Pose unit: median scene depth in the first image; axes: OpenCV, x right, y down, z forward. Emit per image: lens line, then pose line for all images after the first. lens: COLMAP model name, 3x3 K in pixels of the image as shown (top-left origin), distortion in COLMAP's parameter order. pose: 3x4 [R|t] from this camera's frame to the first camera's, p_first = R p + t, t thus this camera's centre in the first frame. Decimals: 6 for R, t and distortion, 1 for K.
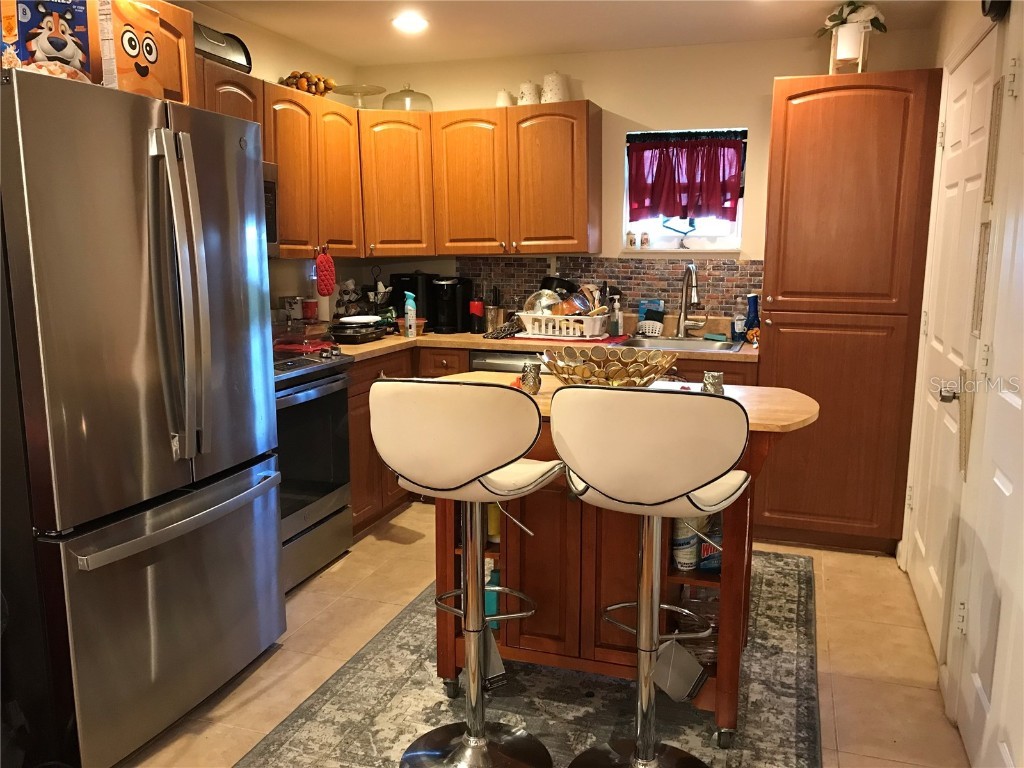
lens RADIAL K [[832.5, 0, 506.6], [0, 832.5, 389.7], [0, 0, 1]] dist [0.024703, -0.037081]
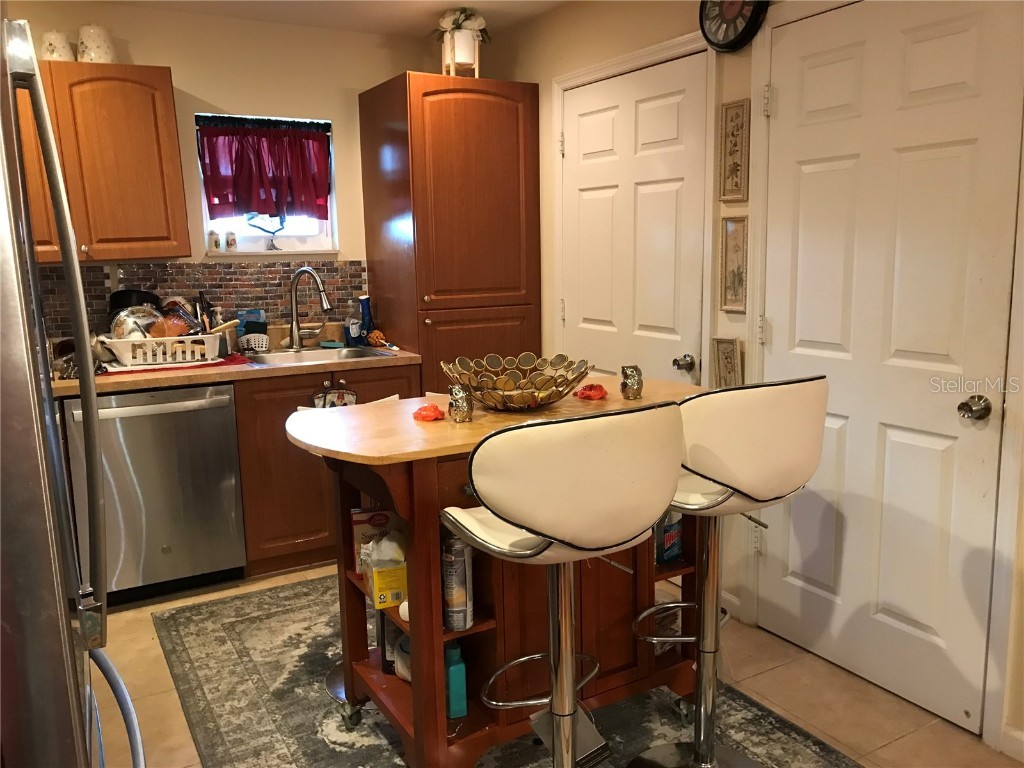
lens RADIAL K [[832.5, 0, 507.3], [0, 832.5, 379.4], [0, 0, 1]] dist [0.024703, -0.037081]
pose [[0.672432, -0.134210, 0.727890, -0.295515], [0.146788, 0.988071, 0.046579, -0.039051], [-0.725458, 0.075525, 0.684111, 0.228138]]
